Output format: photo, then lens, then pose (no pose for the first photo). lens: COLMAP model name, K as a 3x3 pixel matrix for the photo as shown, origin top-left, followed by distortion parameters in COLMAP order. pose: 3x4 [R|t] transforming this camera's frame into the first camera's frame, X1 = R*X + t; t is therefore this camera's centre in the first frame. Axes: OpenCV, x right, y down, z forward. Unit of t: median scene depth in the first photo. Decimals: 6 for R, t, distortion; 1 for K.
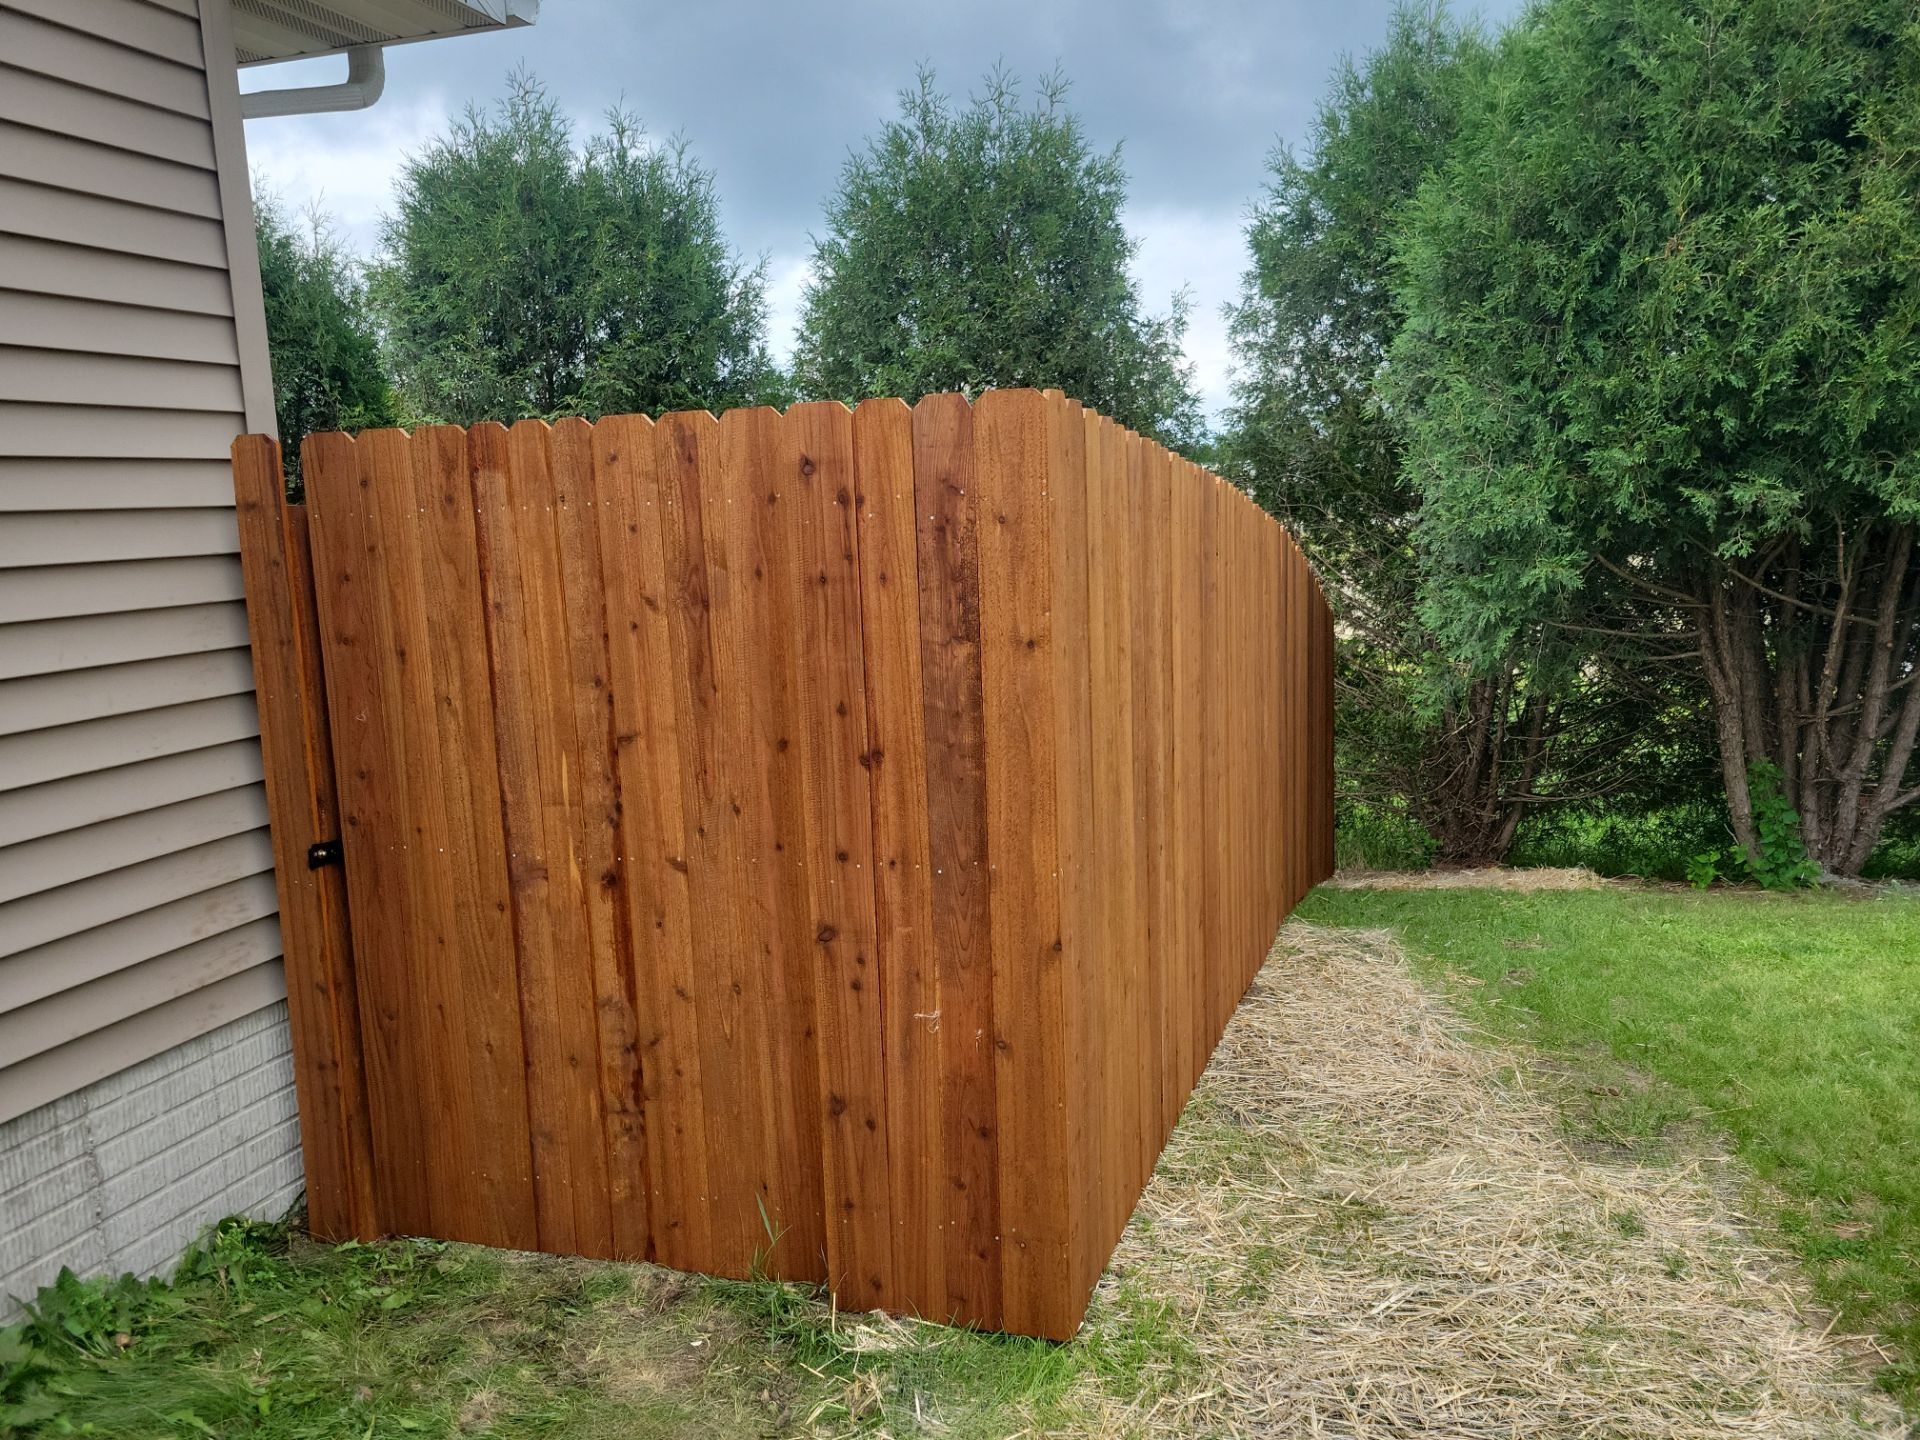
lens RADIAL K [[1441.9, 0, 963.5], [0, 1441.9, 702.5], [0, 0, 1]] dist [0.055389, -0.034968]
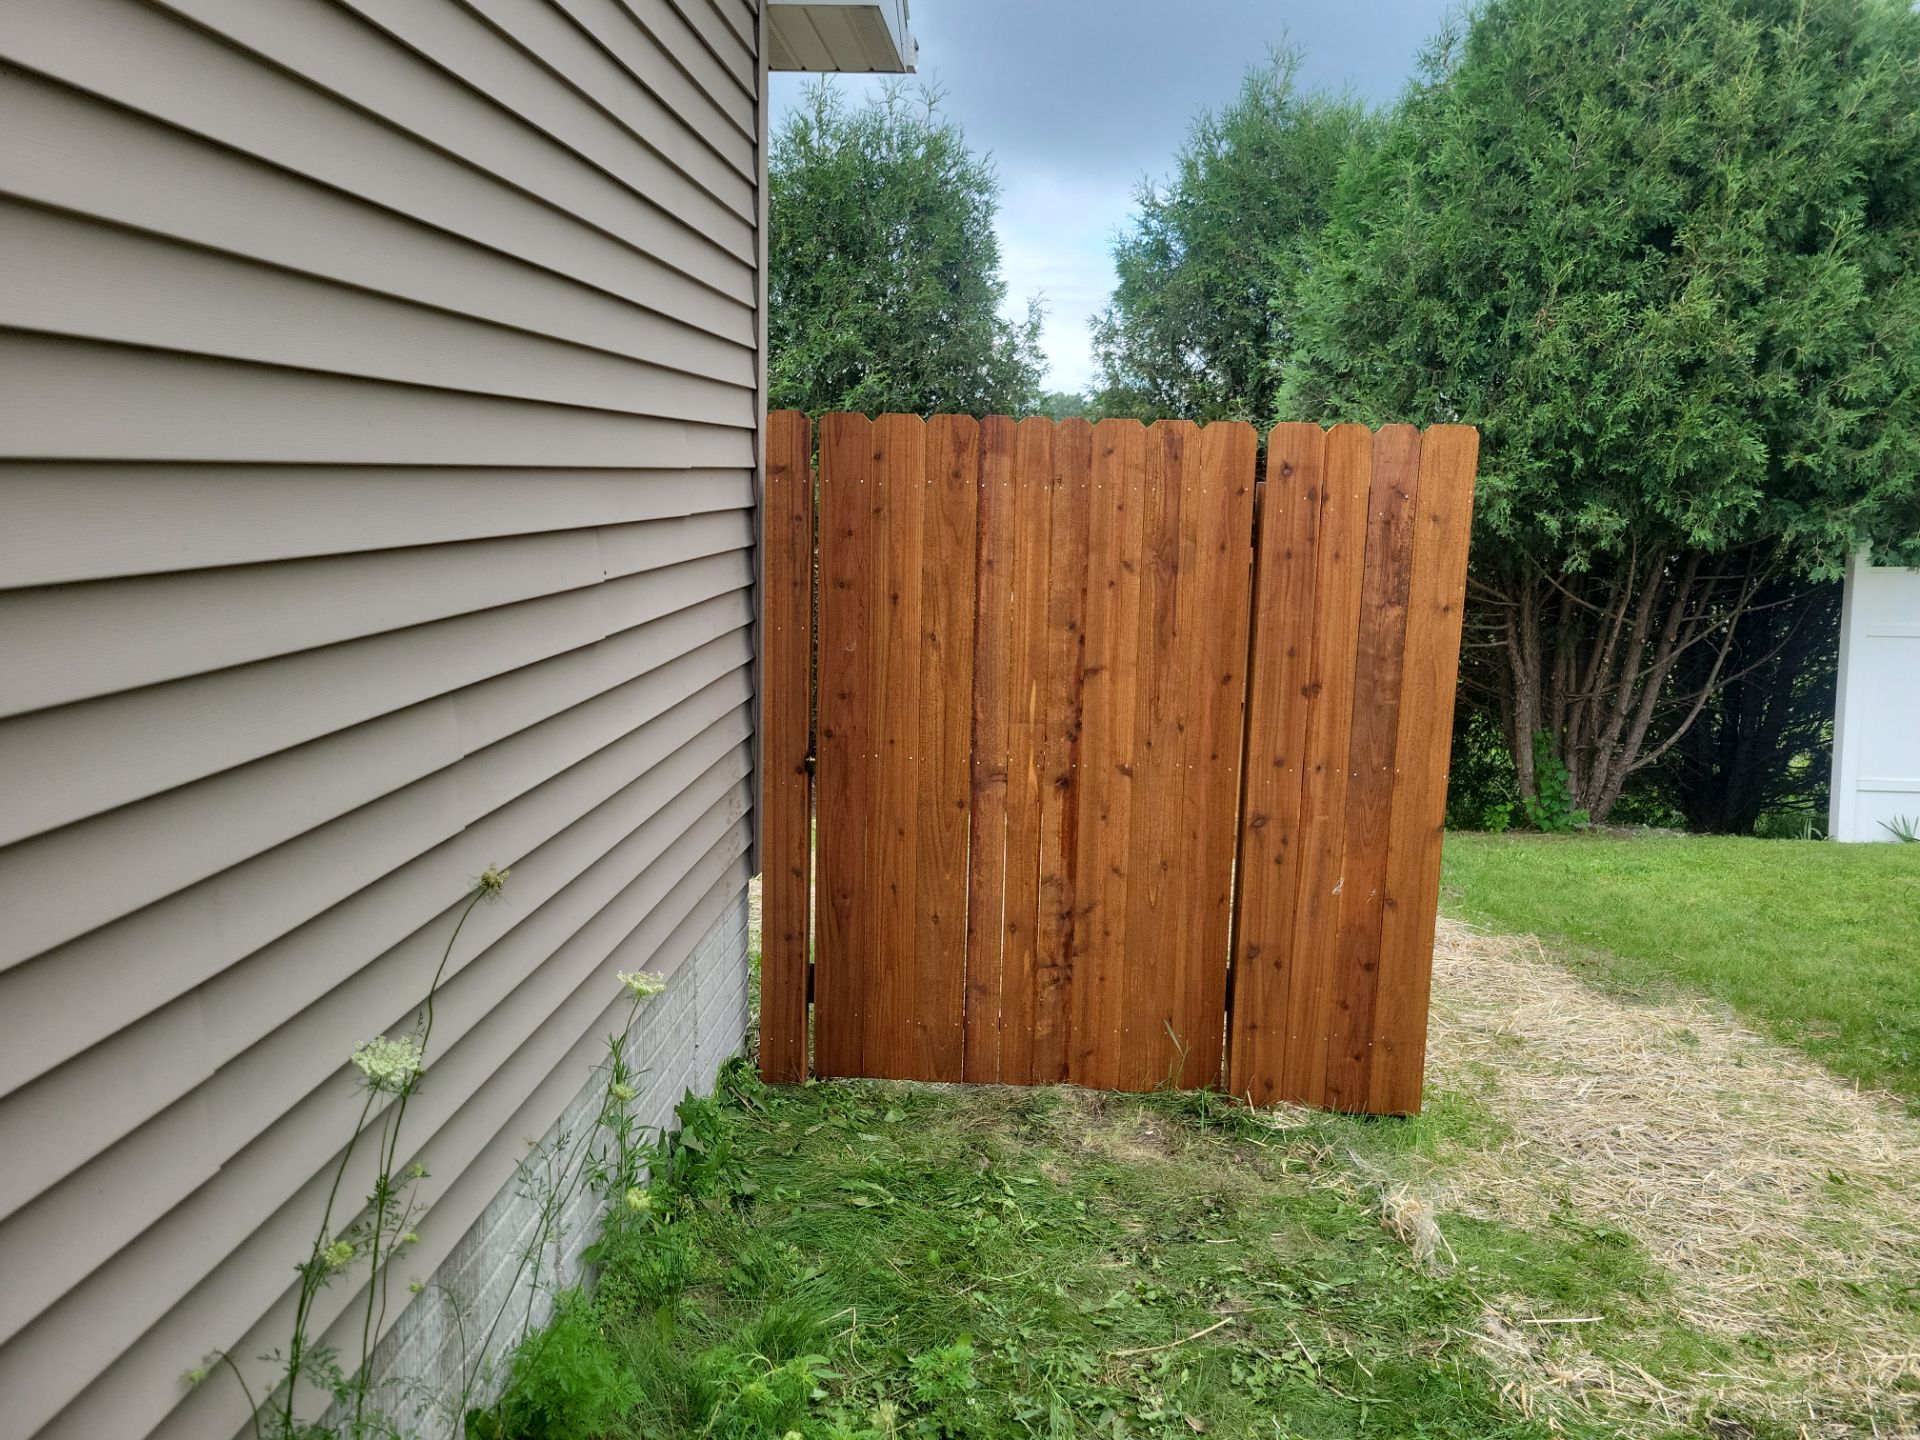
lens RADIAL K [[1441.9, 0, 963.5], [0, 1441.9, 702.5], [0, 0, 1]] dist [0.055389, -0.034968]
pose [[0.967232, 0.025199, 0.252641, -0.643975], [-0.029299, 0.999493, 0.012478, 0.038904], [-0.252199, -0.019472, 0.967480, -0.199349]]
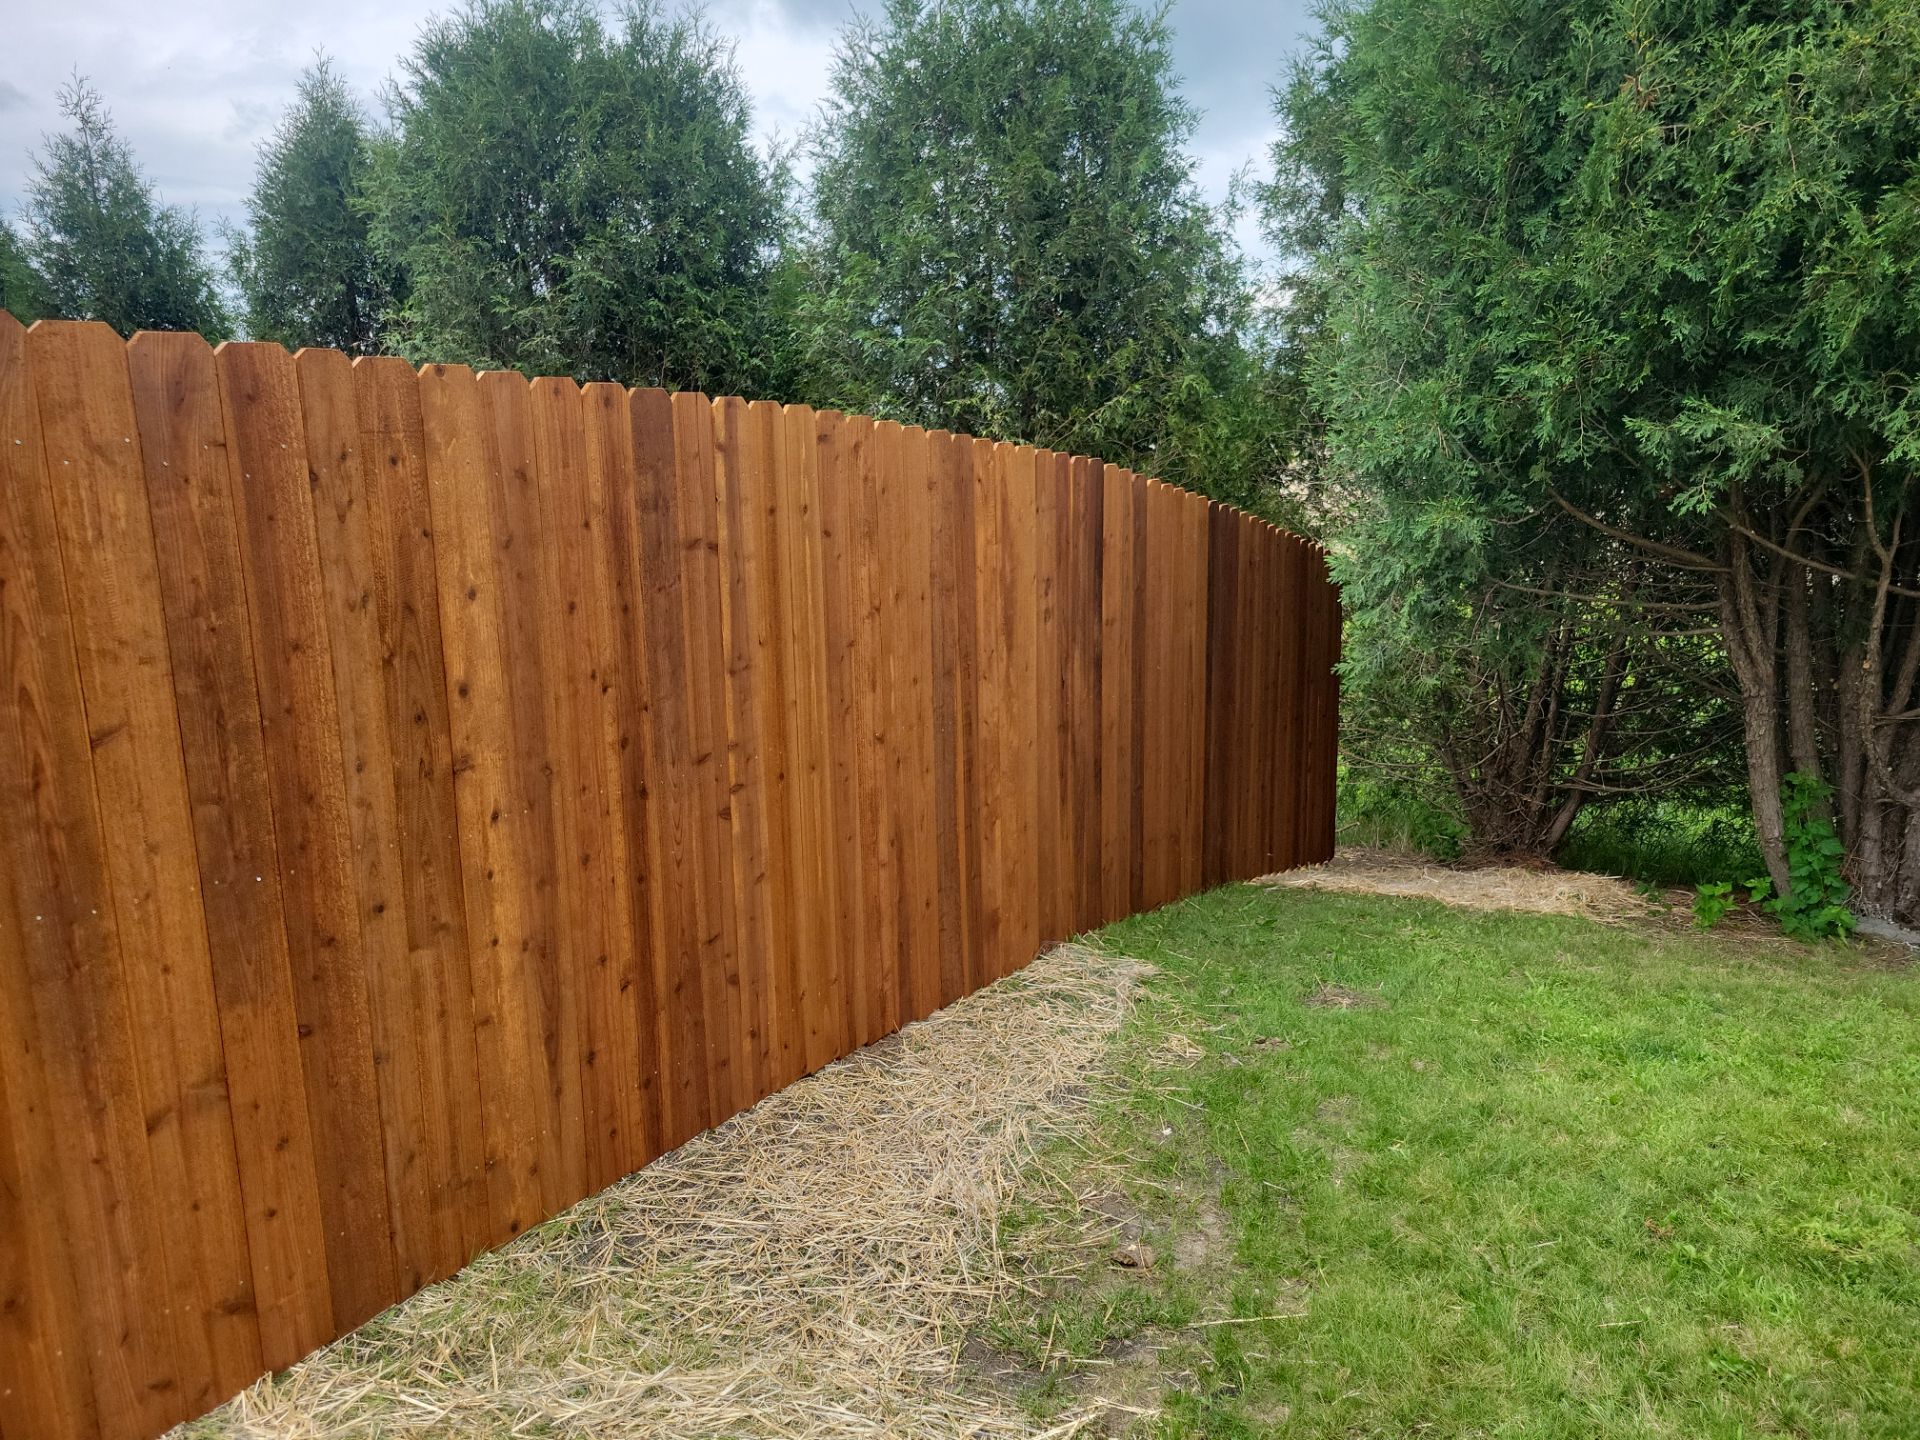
lens RADIAL K [[1441.9, 0, 963.5], [0, 1441.9, 702.5], [0, 0, 1]] dist [0.055389, -0.034968]
pose [[0.980028, 0.057606, -0.190335, 0.662415], [-0.044841, 0.996489, 0.070708, -0.082010], [0.193740, -0.060761, 0.979169, 0.399451]]
